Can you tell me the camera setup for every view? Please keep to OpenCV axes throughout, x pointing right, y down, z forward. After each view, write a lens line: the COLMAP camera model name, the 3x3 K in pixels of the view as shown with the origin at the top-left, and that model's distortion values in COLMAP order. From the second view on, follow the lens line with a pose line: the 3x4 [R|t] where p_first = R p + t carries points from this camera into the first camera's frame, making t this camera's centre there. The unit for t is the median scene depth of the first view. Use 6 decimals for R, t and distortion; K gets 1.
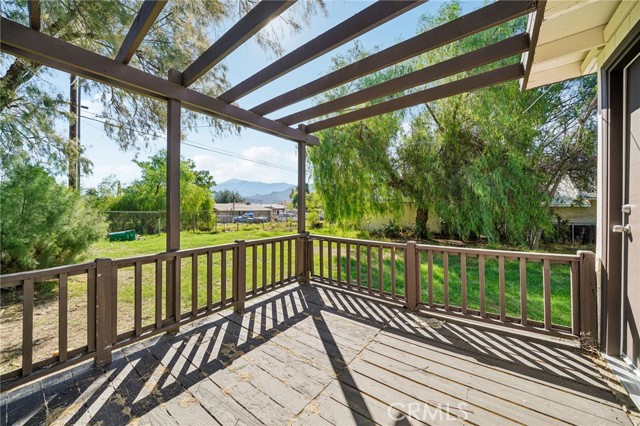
lens RADIAL K [[246.6, 0, 320.0], [0, 246.6, 213.0], [0, 0, 1]] dist [-0.000158, 0.000023]
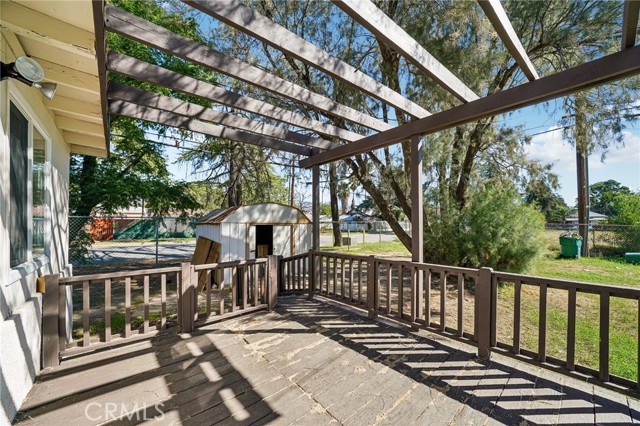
lens RADIAL K [[245.9, 0, 321.6], [0, 245.9, 222.5], [0, 0, 1]] dist [-0.000151, 0.000021]
pose [[-0.232639, 0.000859, -0.972563, 0.602044], [-0.004412, 0.999988, 0.001939, -0.041546], [0.972553, 0.004742, -0.232633, 0.723064]]
